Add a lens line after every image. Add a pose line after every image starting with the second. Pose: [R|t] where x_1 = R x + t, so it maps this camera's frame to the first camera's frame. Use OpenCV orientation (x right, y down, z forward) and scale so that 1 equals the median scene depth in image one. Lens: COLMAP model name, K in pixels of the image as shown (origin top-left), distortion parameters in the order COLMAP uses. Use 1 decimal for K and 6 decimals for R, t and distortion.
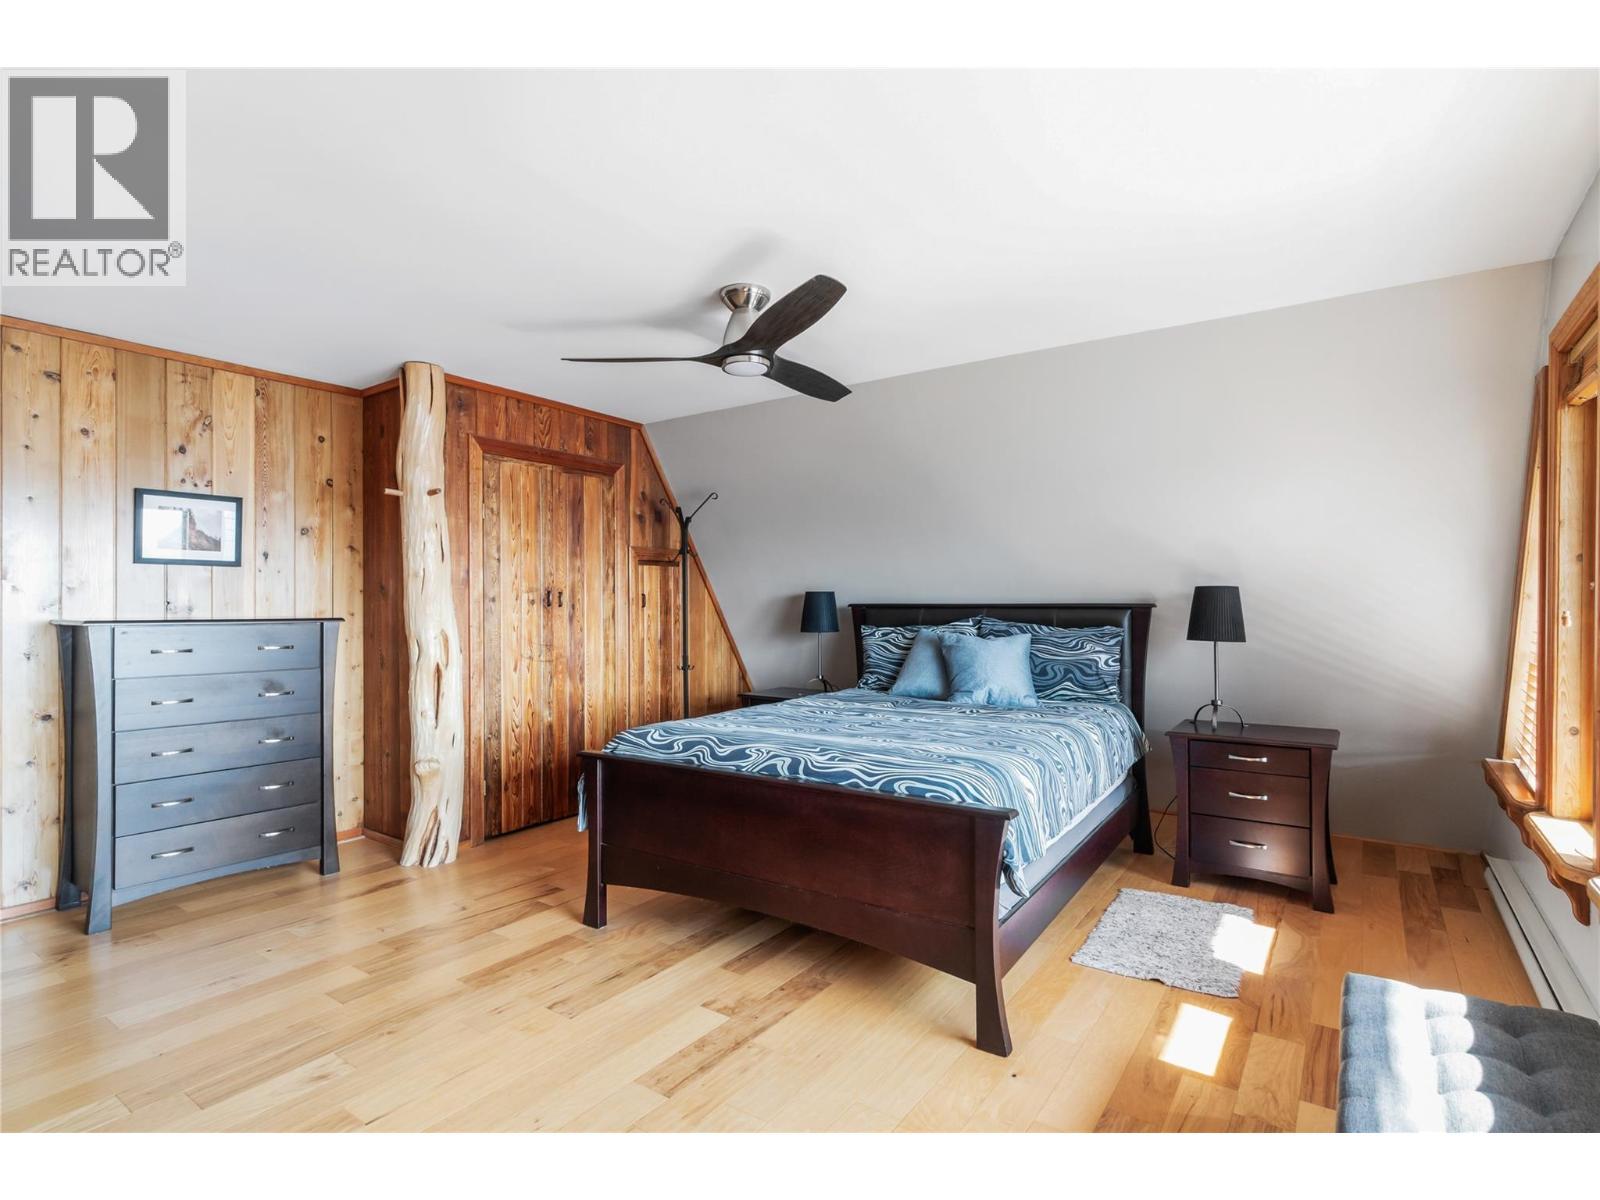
lens RADIAL K [[802.9, 0, 800.0], [0, 802.9, 600.0], [0, 0, 1]] dist [0.001934, 0.000030]
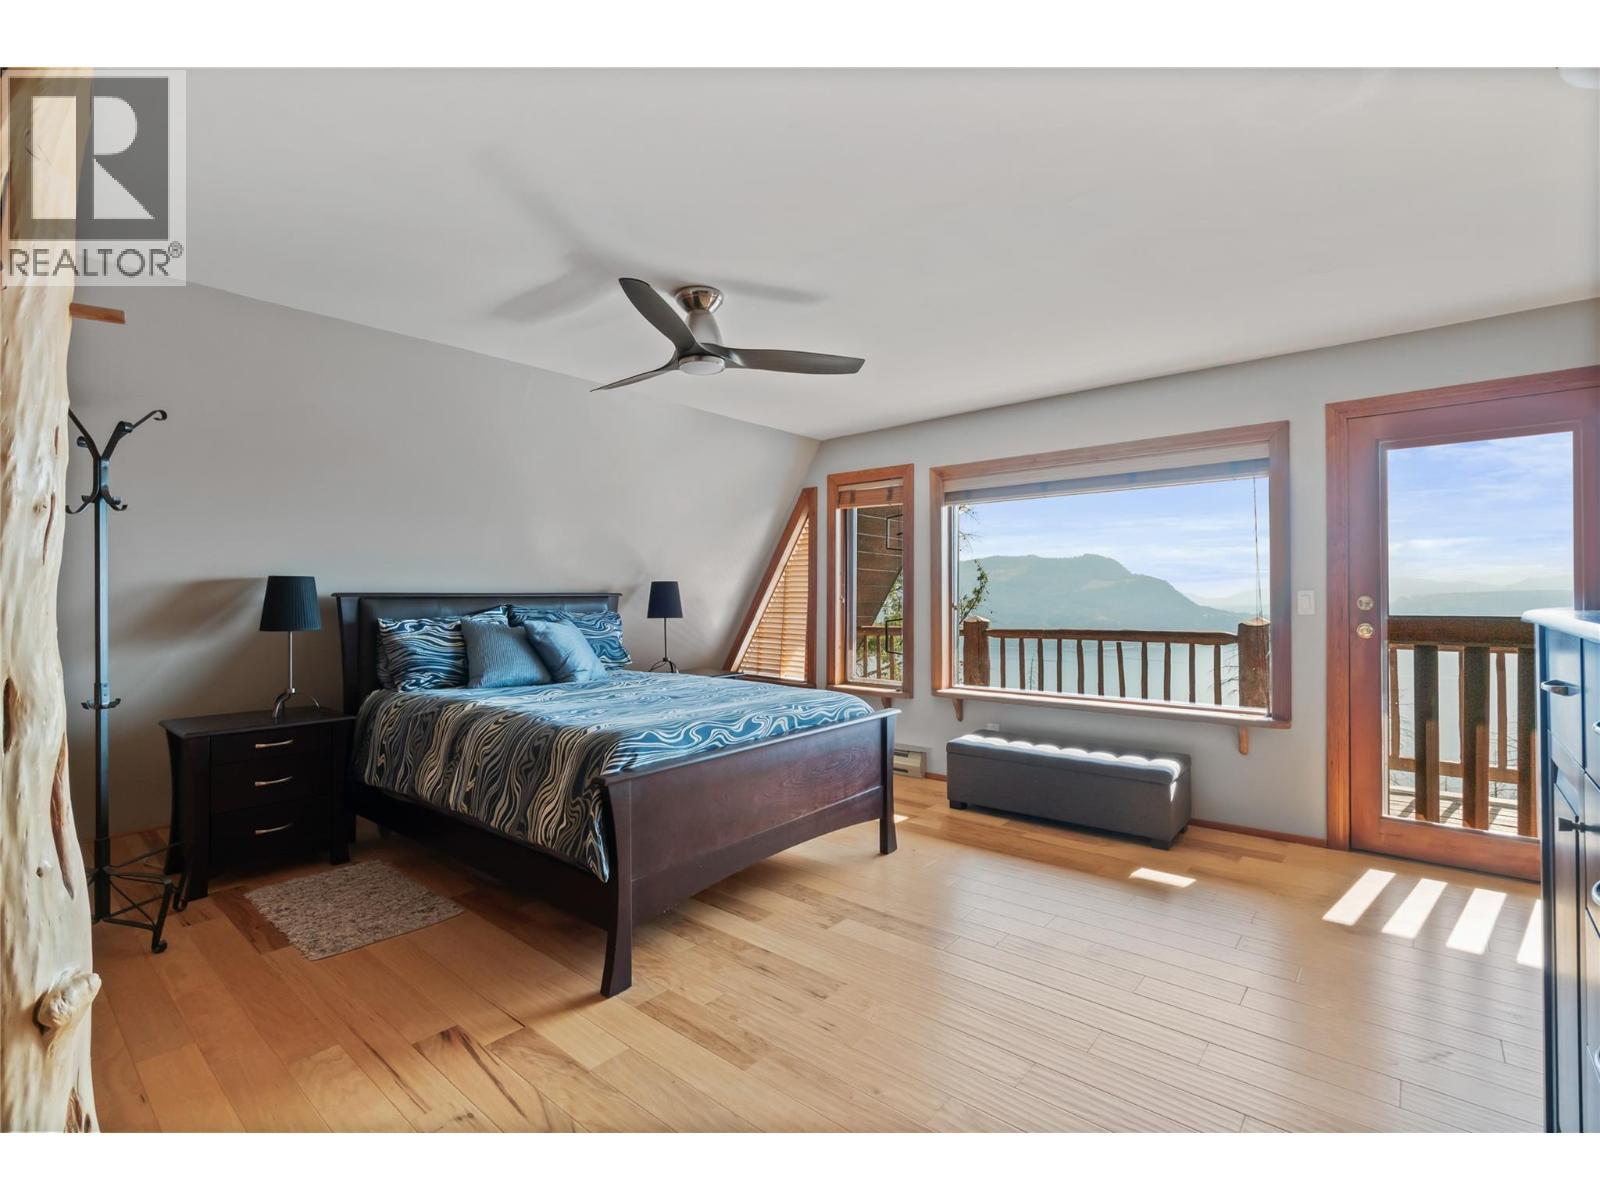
lens RADIAL K [[711.9, 0, 800.0], [0, 711.9, 600.0], [0, 0, 1]] dist [0.001878, 0.000051]
pose [[0.119230, -0.007518, 0.992838, -0.940842], [-0.000962, 0.999970, 0.007688, 0.009900], [-0.992866, -0.001872, 0.119220, 0.737509]]
